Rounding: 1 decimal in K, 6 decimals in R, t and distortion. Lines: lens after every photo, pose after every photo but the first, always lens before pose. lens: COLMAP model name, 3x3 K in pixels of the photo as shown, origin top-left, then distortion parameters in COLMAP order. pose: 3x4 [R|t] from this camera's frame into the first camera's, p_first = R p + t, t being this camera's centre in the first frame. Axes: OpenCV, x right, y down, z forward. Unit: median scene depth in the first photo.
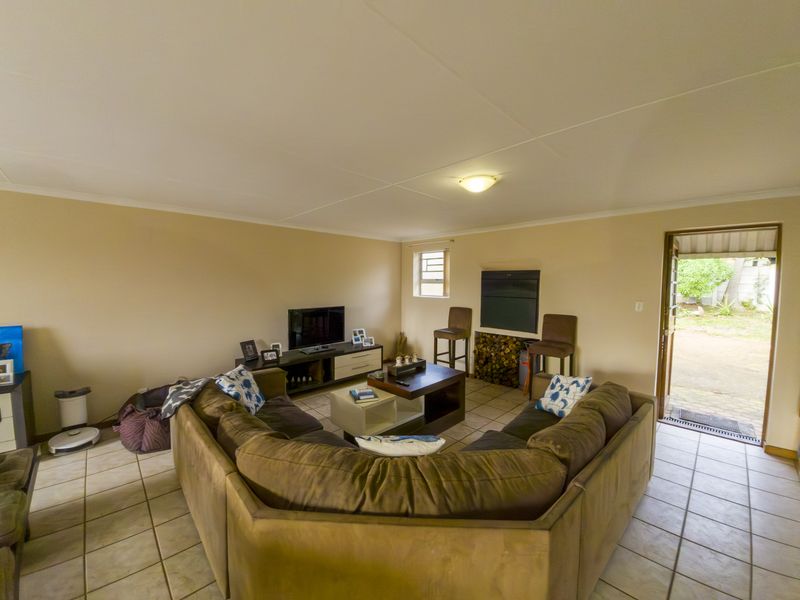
lens RADIAL K [[317.2, 0, 399.3], [0, 317.2, 300.3], [0, 0, 1]] dist [-0.012069, -0.000805]
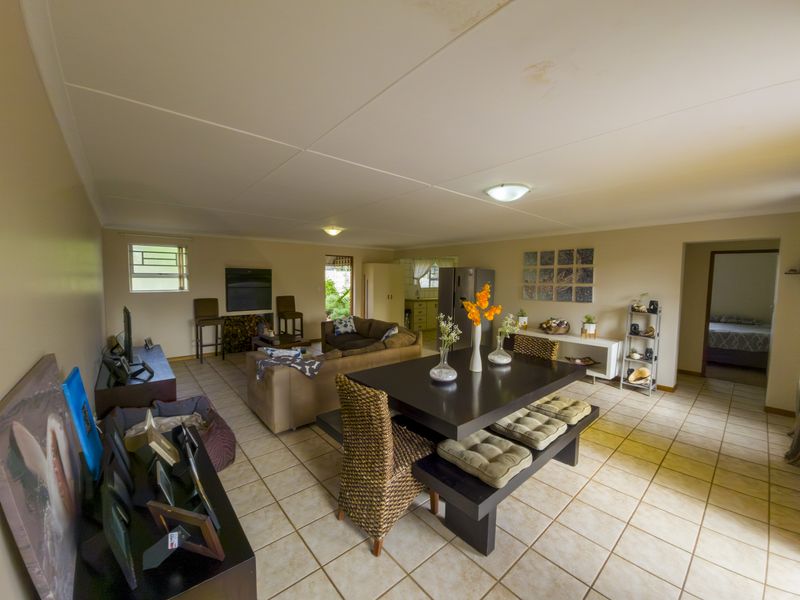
lens RADIAL K [[317.2, 0, 399.9], [0, 317.2, 299.0], [0, 0, 1]] dist [-0.012069, -0.000805]
pose [[0.047915, -0.071597, 0.996282, -0.951099], [0.048716, 0.996408, 0.069263, -0.021454], [-0.997663, 0.045216, 0.051231, 0.238849]]
